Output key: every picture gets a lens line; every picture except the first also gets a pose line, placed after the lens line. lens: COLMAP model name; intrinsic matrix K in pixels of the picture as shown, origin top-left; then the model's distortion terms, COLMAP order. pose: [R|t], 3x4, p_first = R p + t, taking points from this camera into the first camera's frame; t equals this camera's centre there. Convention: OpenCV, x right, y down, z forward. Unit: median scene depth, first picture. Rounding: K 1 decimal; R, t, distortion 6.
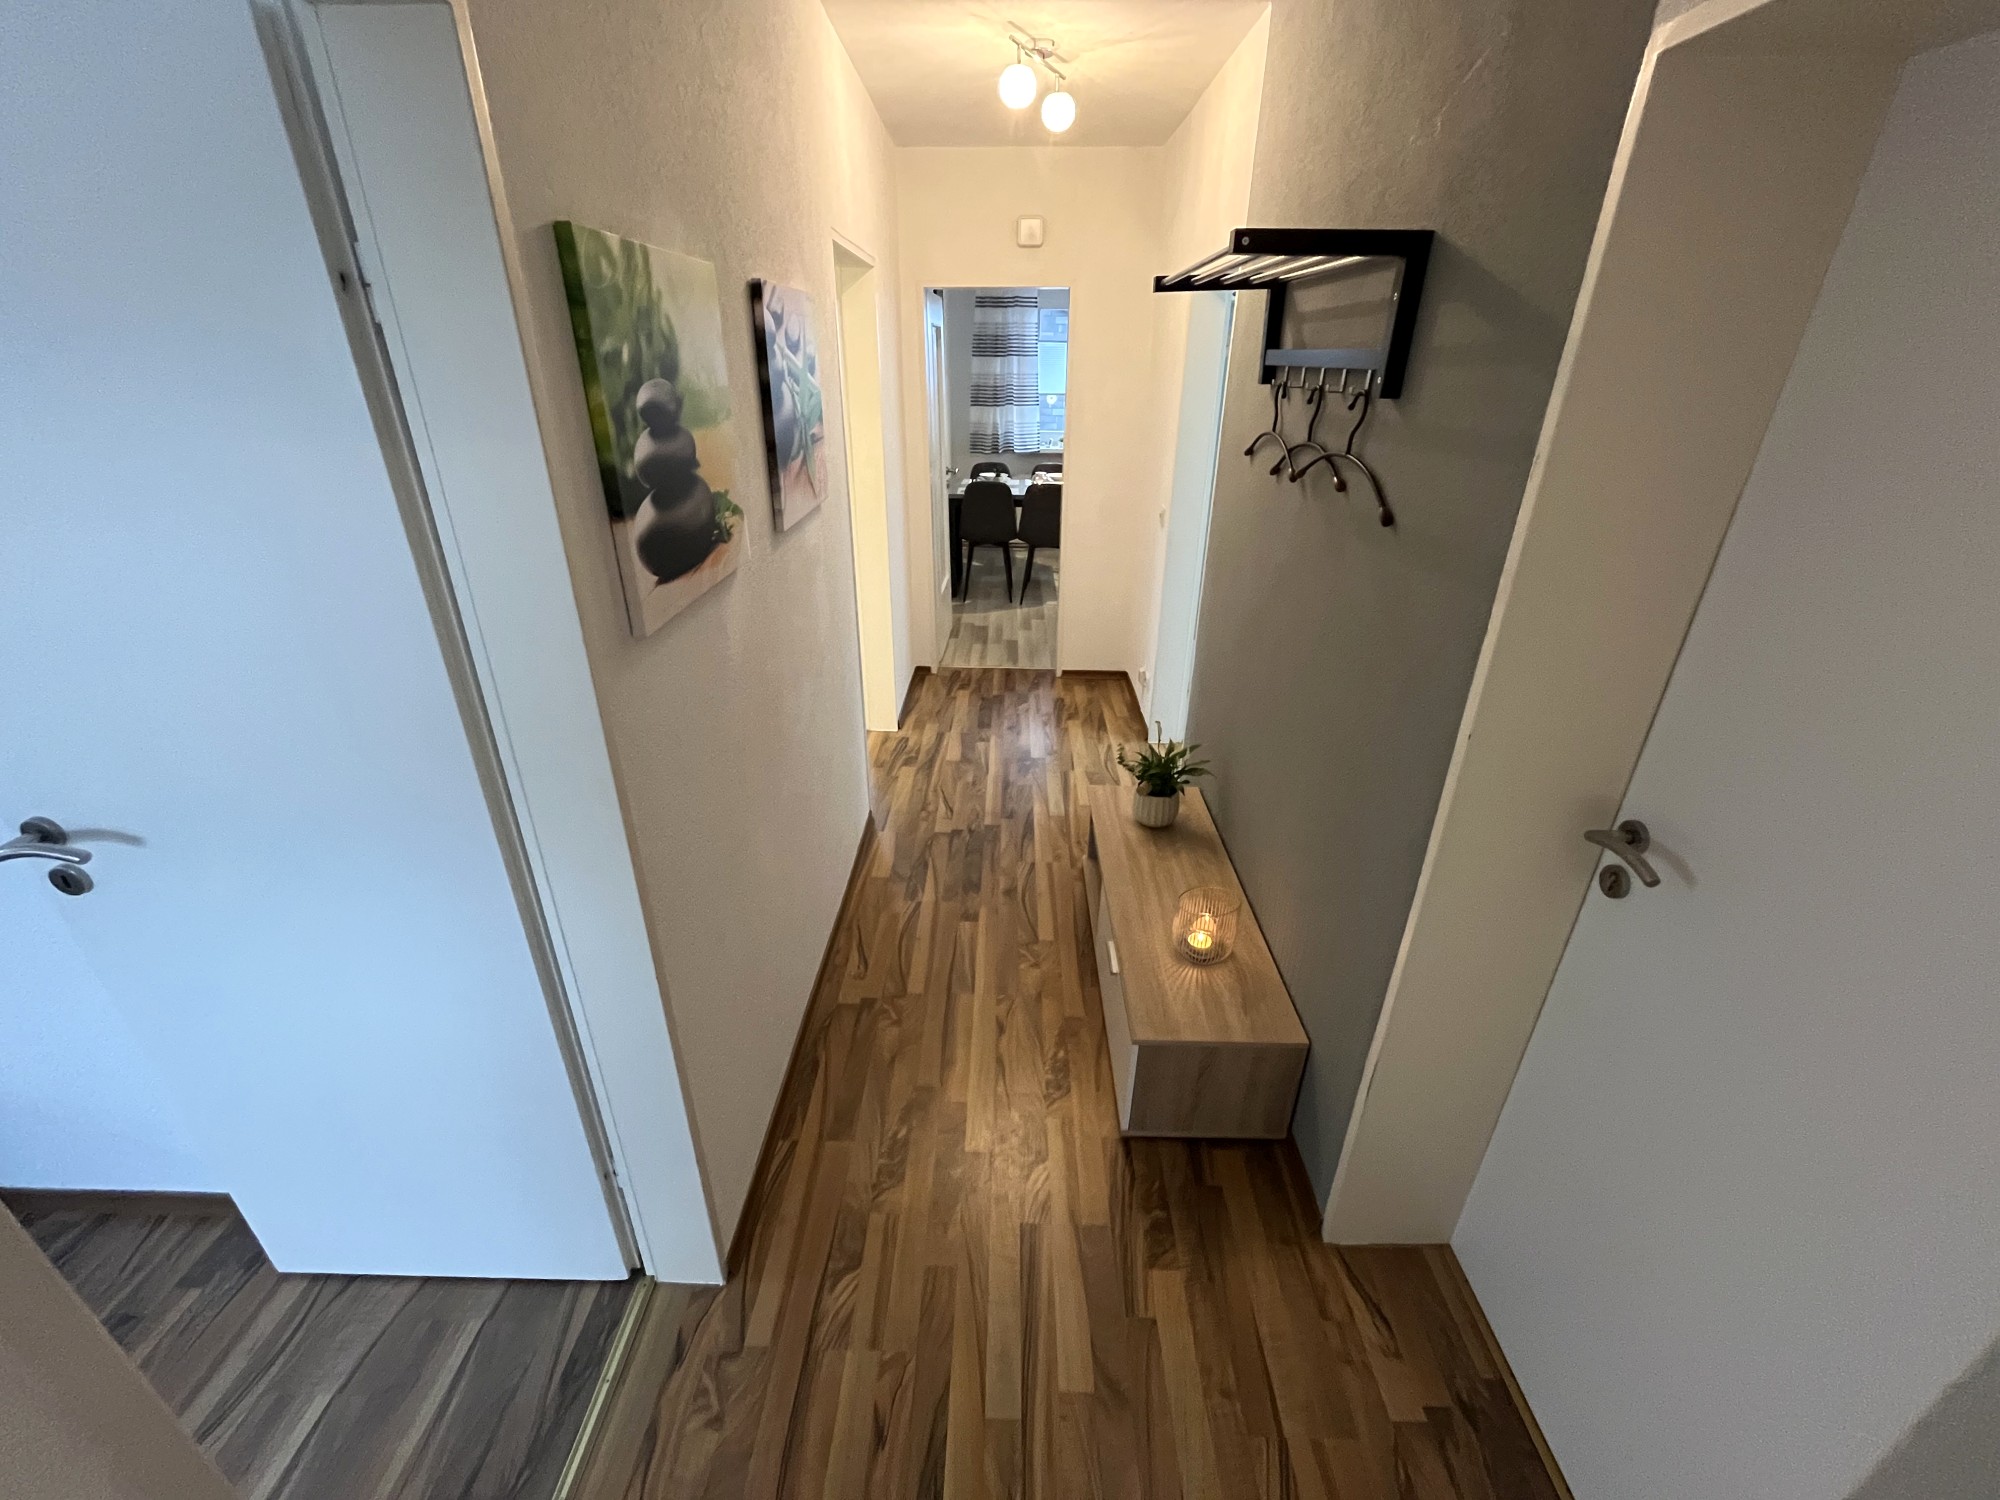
lens RADIAL K [[818.7, 0, 998.3], [0, 818.7, 749.3], [0, 0, 1]] dist [-0.002044, 0.000165]
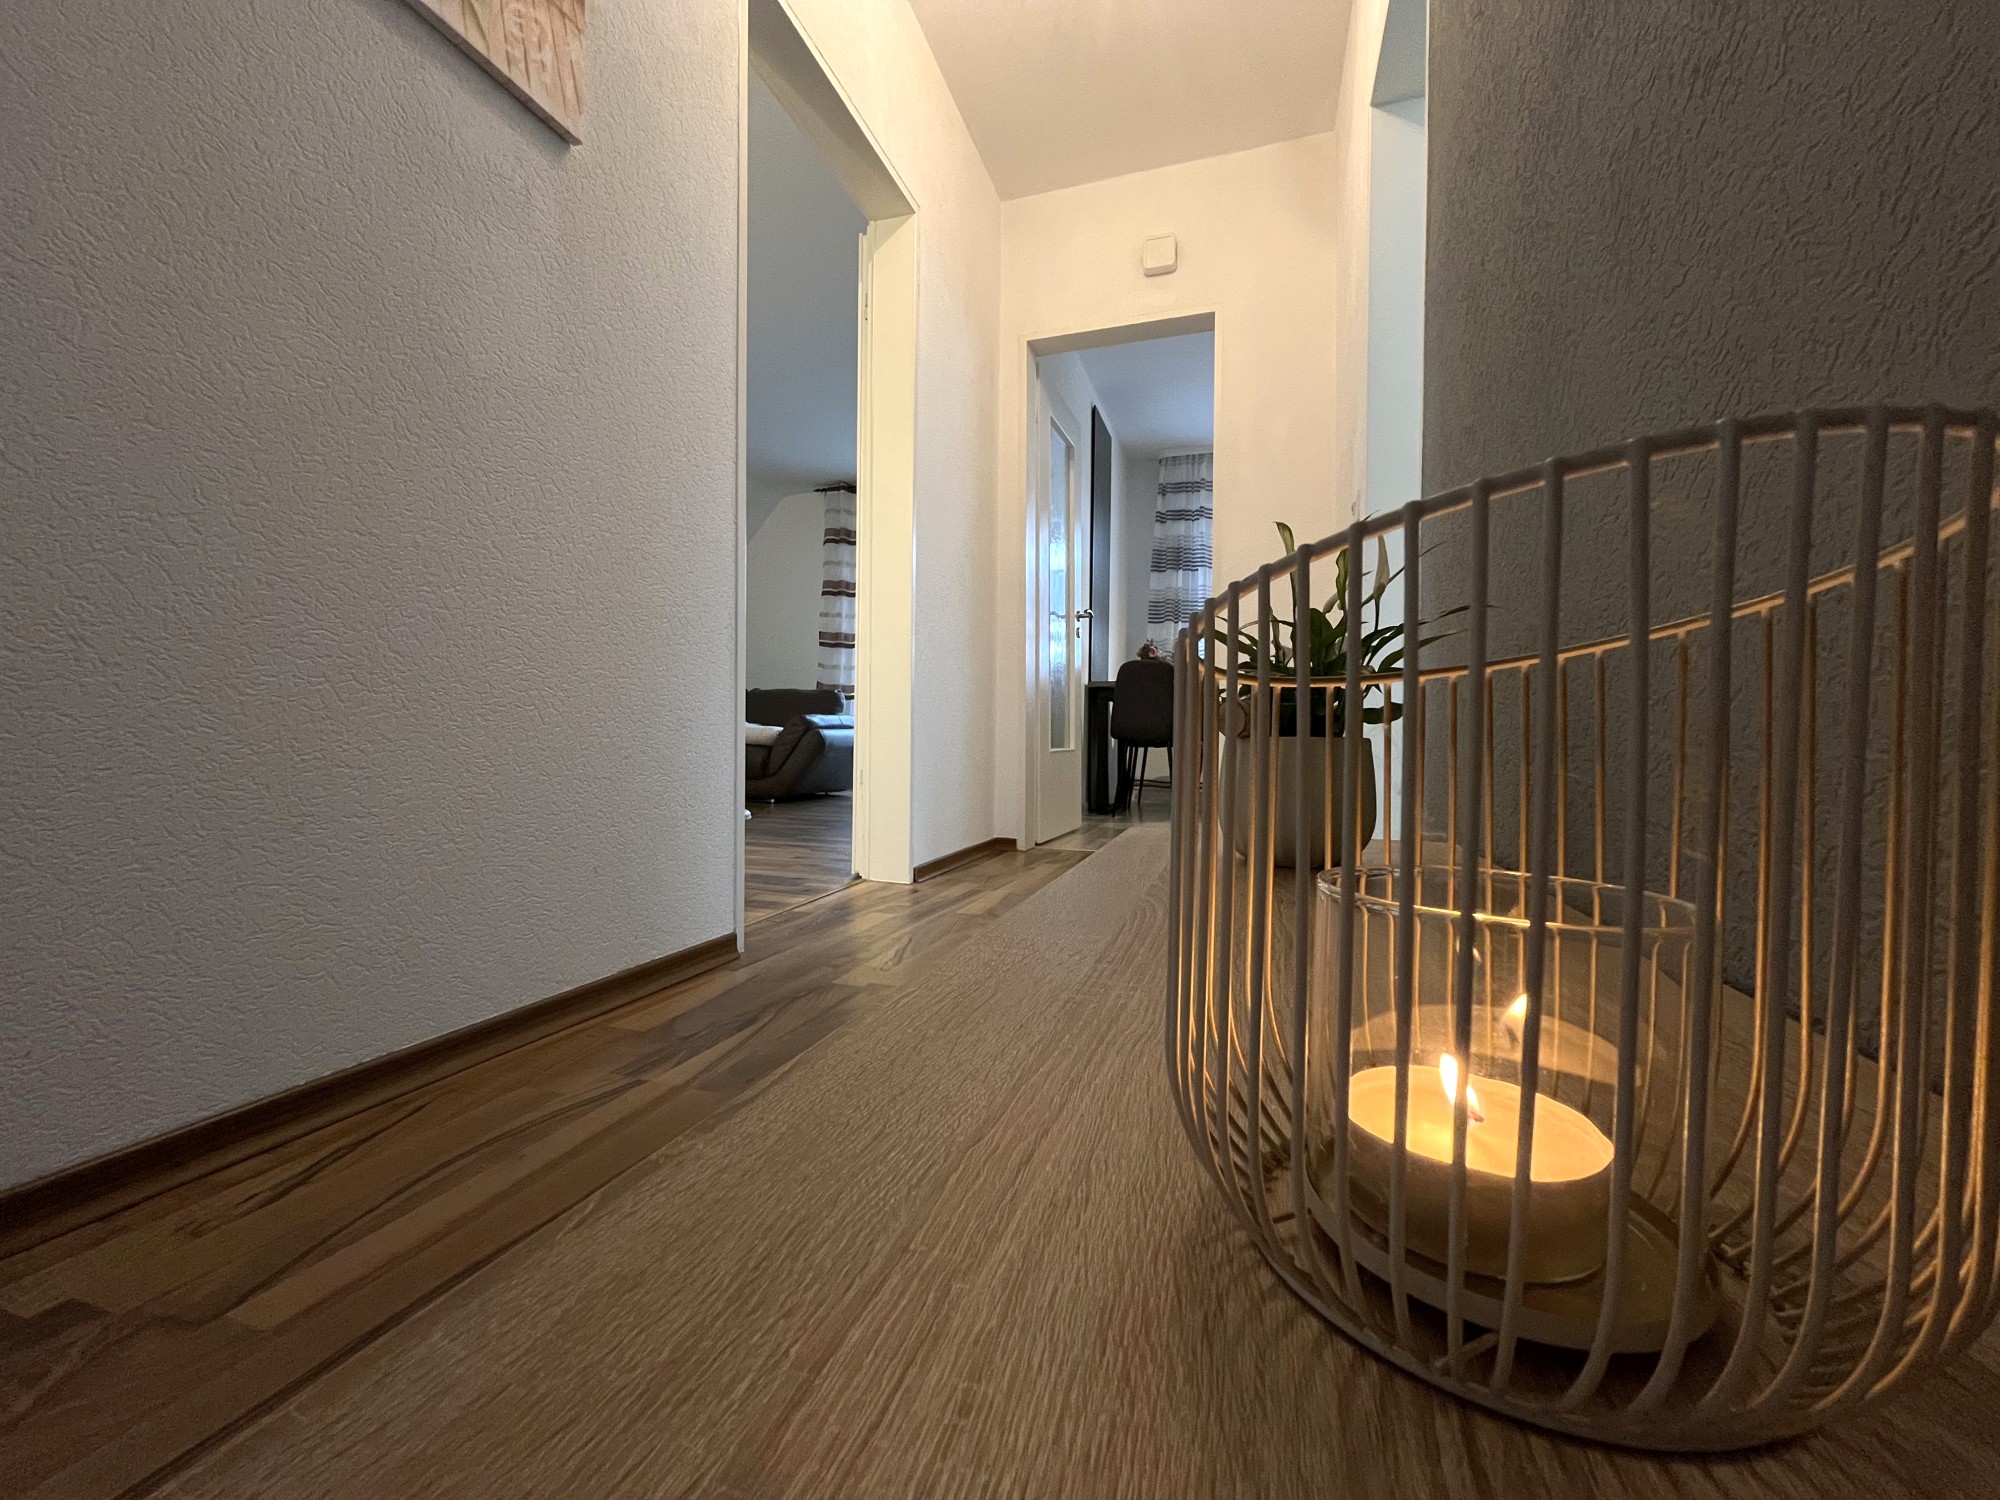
lens RADIAL K [[818.7, 0, 998.3], [0, 818.7, 749.3], [0, 0, 1]] dist [-0.002044, 0.000165]
pose [[0.956711, 0.004302, -0.291009, 0.068273], [-0.127836, 0.904484, -0.406900, 0.074480], [0.261462, 0.426487, 0.865879, 0.270477]]
